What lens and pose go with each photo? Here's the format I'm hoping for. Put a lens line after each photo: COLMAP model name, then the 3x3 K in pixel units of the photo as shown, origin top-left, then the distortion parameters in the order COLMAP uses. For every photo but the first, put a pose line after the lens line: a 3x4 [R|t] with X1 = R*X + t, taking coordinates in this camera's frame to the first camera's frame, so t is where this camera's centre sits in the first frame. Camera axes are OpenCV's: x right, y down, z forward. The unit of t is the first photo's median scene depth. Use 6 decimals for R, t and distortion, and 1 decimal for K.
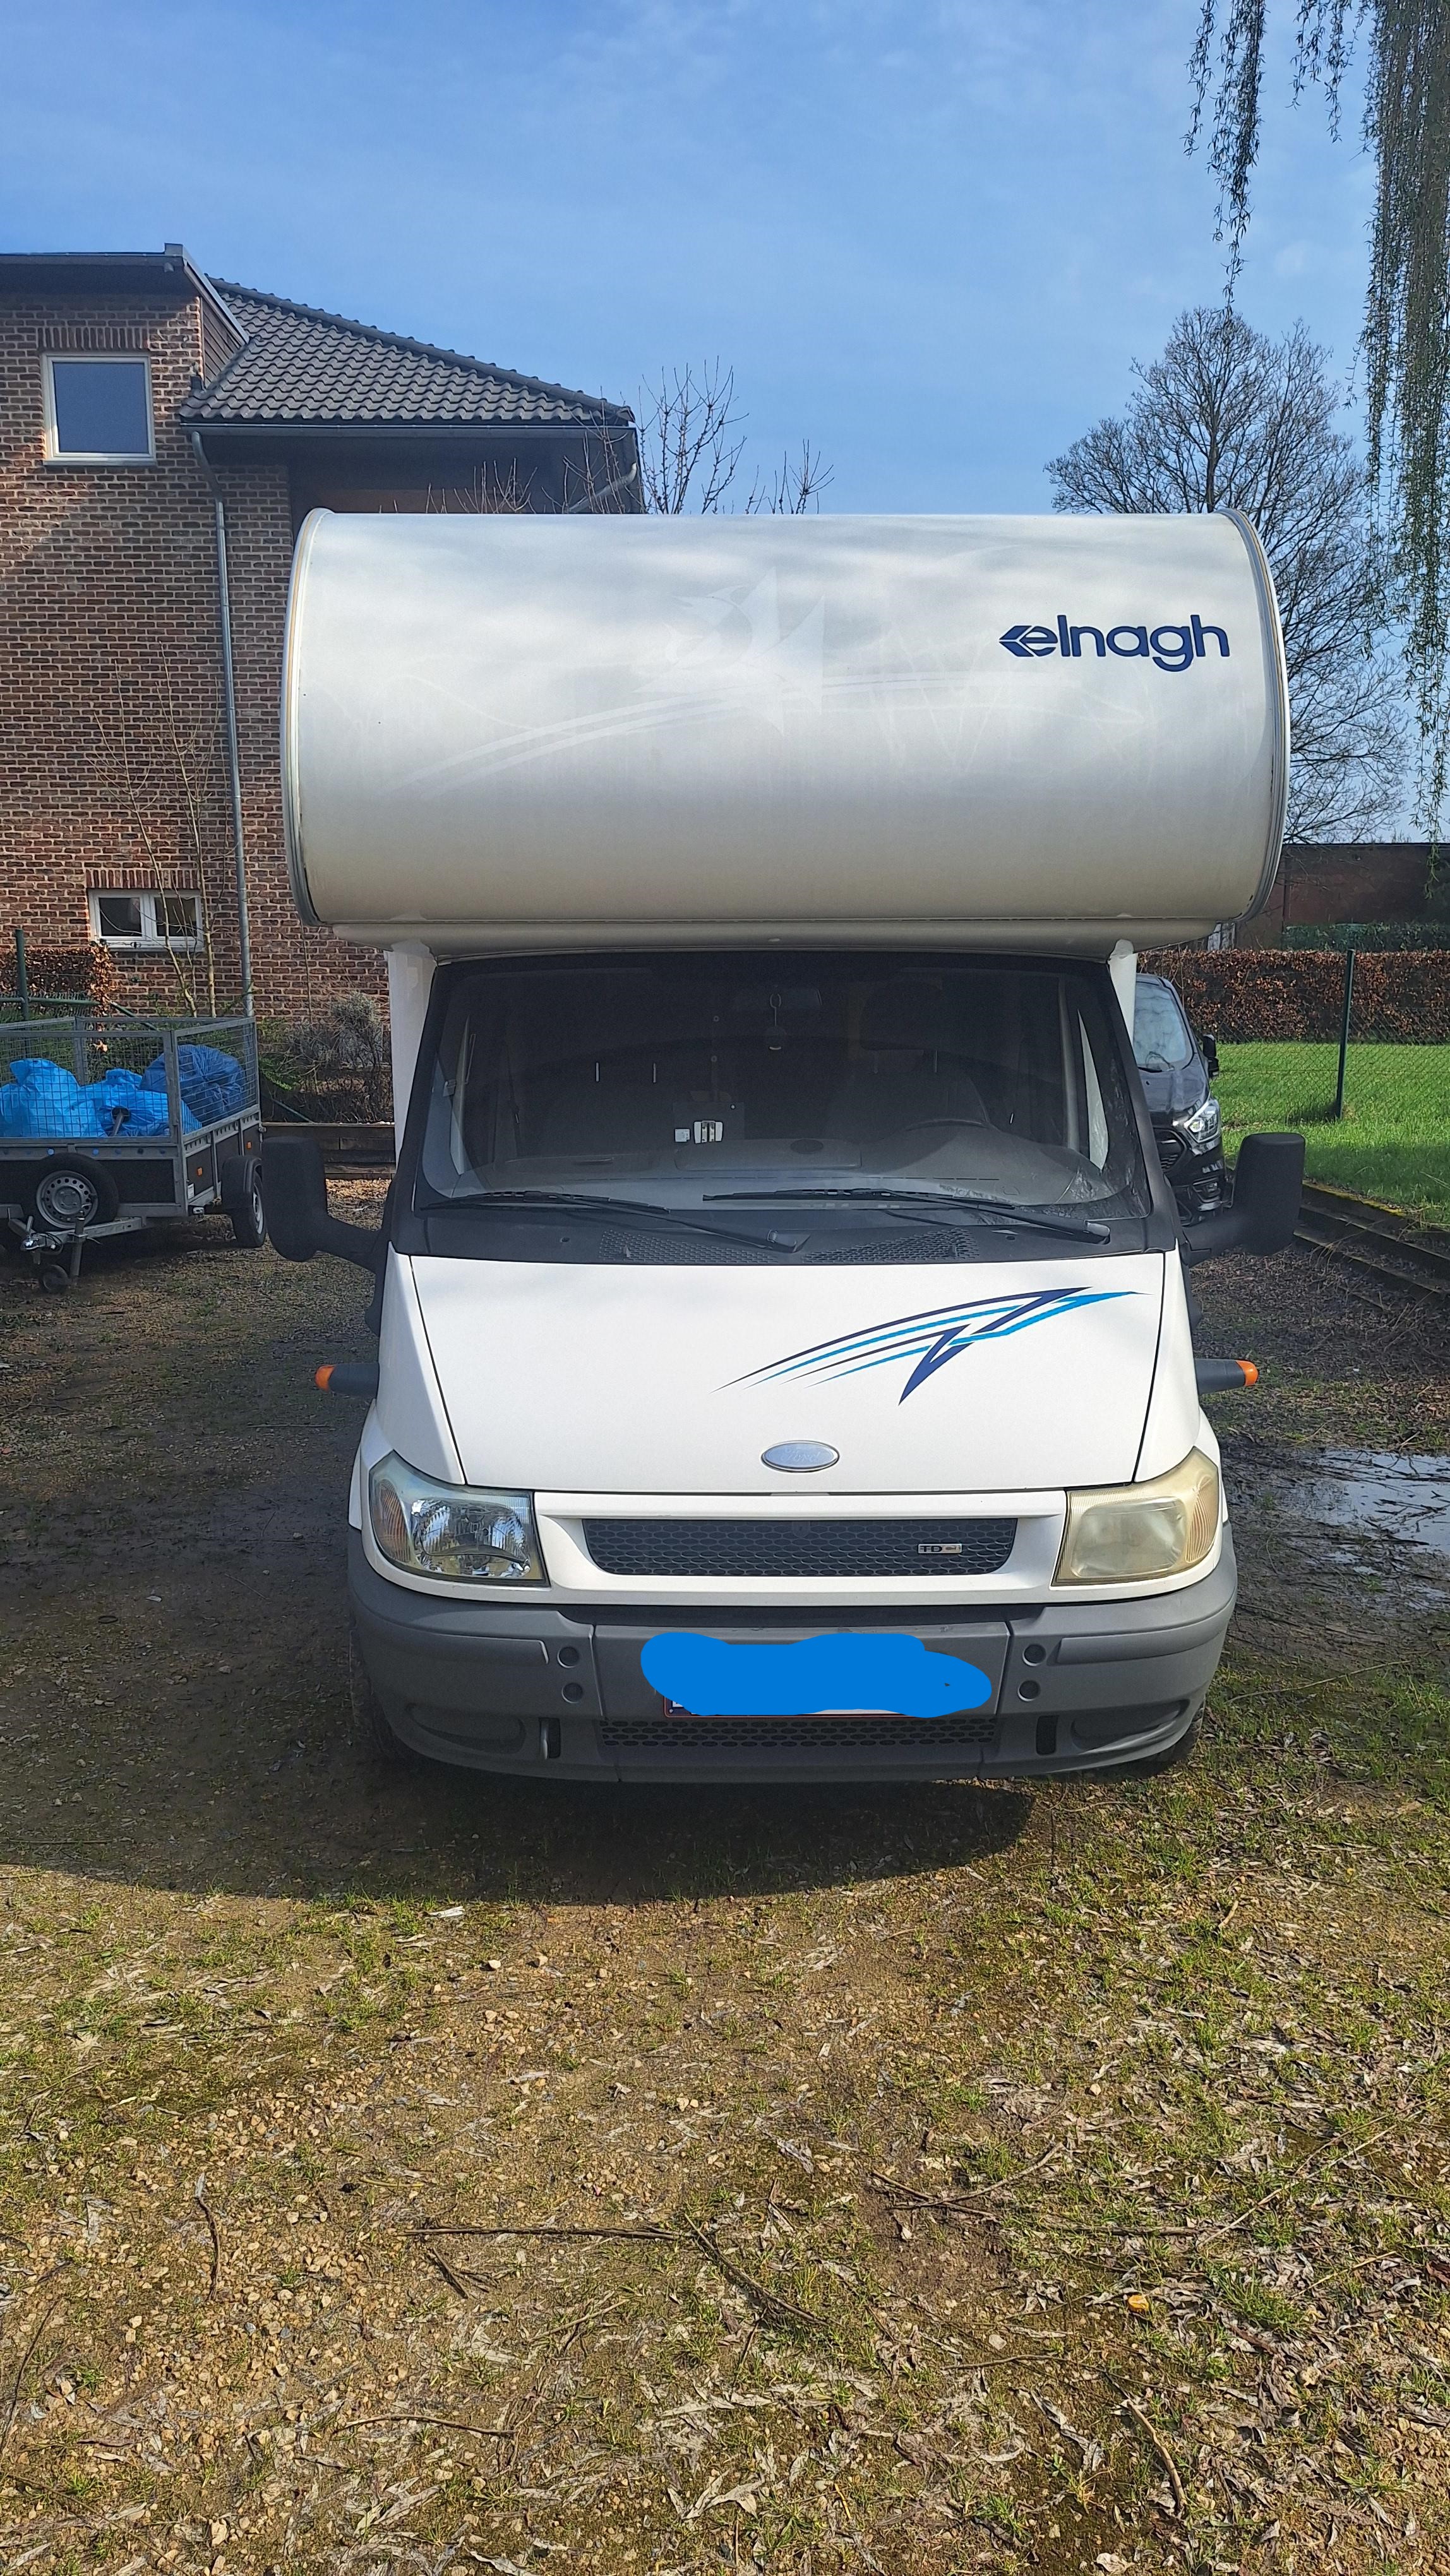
lens RADIAL K [[1817.8, 0, 733.4], [0, 1817.8, 1298.3], [0, 0, 1]] dist [0.067748, -0.072212]
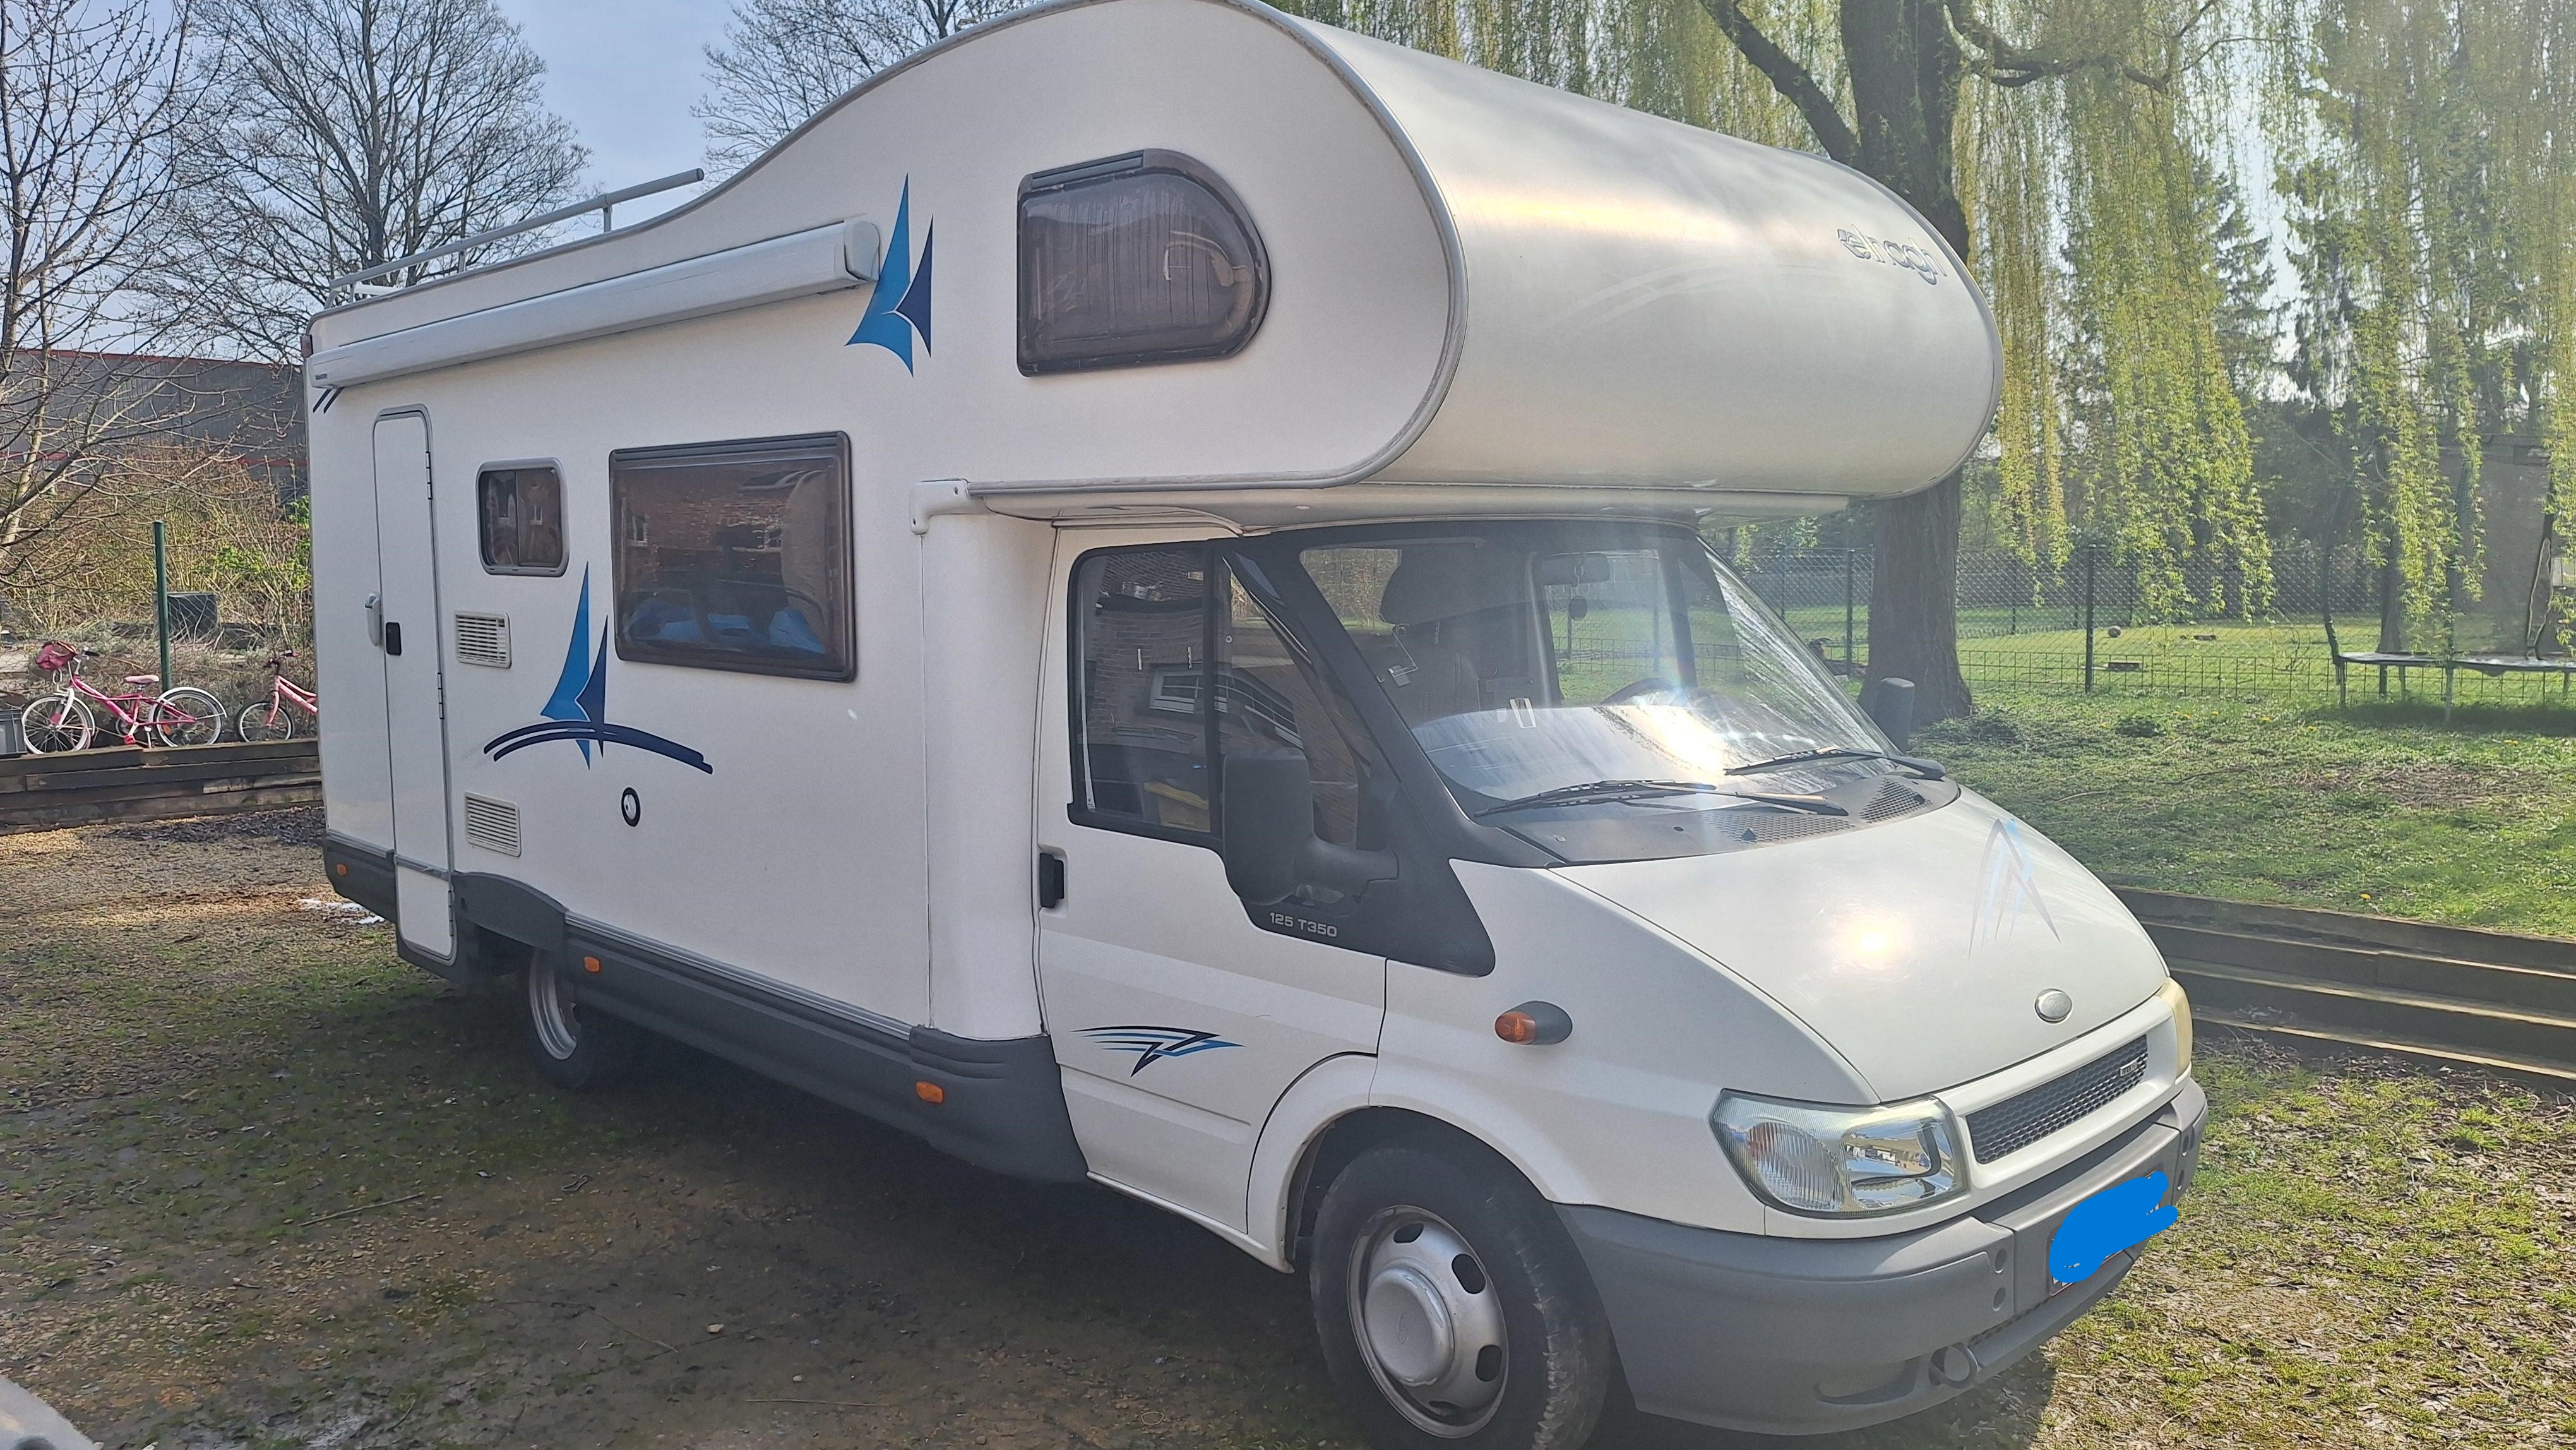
lens RADIAL K [[1817.8, 0, 1292.9], [0, 1817.8, 714.3], [0, 0, 1]] dist [0.067748, -0.072212]
pose [[0.724790, -0.067645, 0.685641, -0.817875], [0.128061, 0.991053, -0.037596, -0.076905], [-0.676964, 0.115053, 0.726968, 0.441370]]
